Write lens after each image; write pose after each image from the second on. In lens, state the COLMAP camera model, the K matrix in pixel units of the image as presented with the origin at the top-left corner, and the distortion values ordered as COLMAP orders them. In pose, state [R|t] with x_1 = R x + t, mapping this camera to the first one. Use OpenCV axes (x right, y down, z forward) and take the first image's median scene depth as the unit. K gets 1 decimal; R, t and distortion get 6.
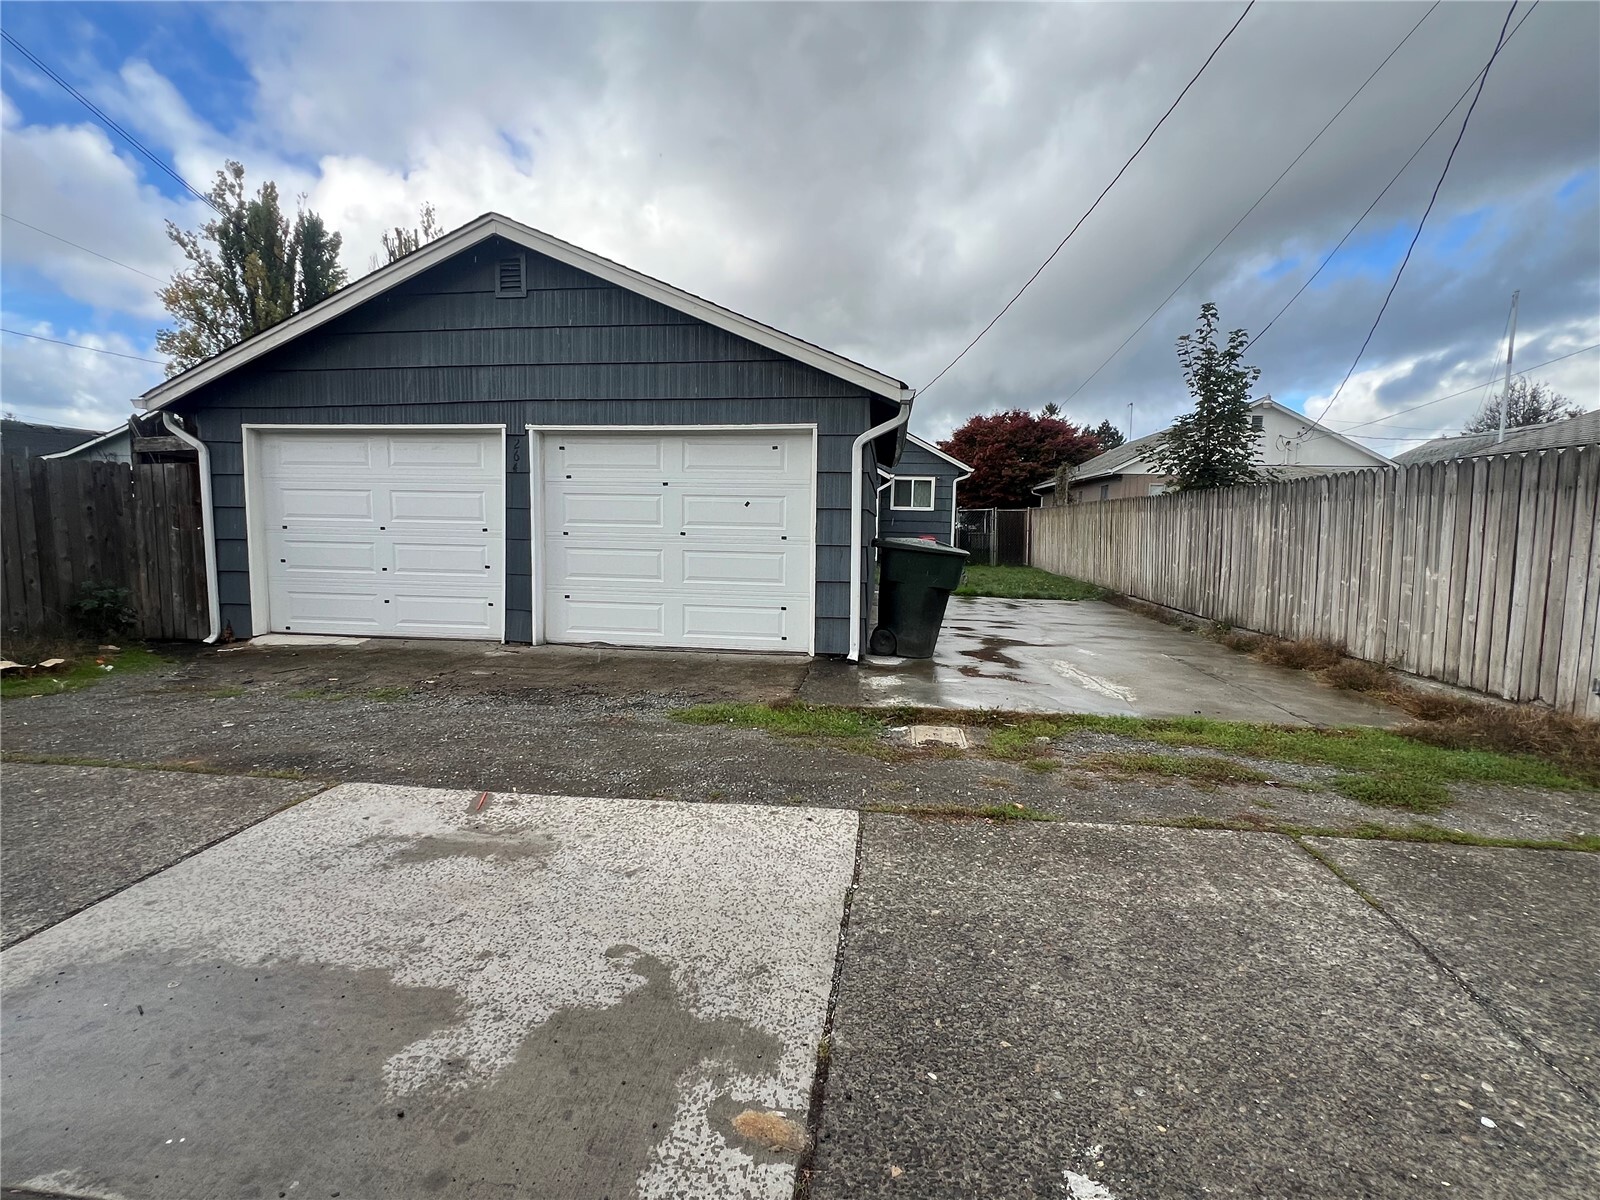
lens RADIAL K [[761.0, 0, 800.0], [0, 761.0, 594.4], [0, 0, 1]] dist [-0.001588, 0.000008]
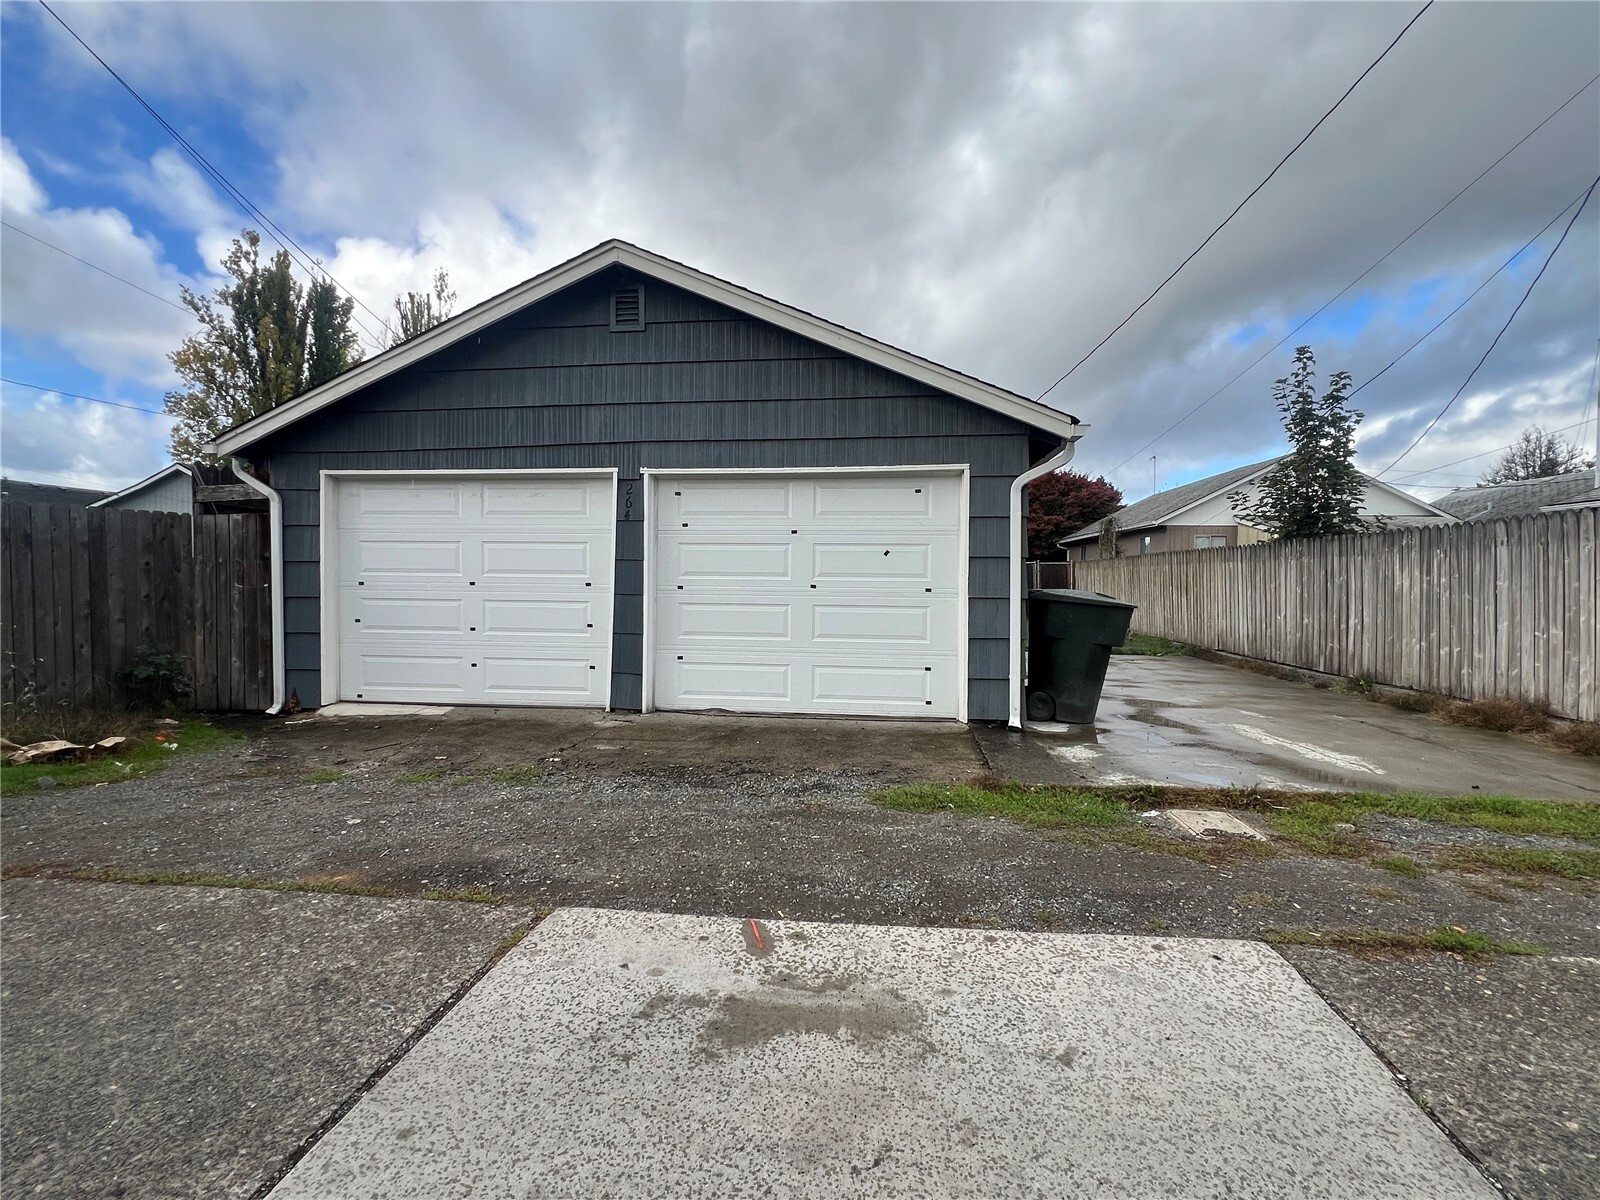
lens RADIAL K [[757.5, 0, 797.3], [0, 757.5, 595.4], [0, 0, 1]] dist [-0.001902, -0.000863]
pose [[0.999884, -0.008385, 0.012682, -0.181444], [0.009291, 0.997273, -0.073213, -0.003892], [-0.012033, 0.073323, 0.997236, 0.106501]]
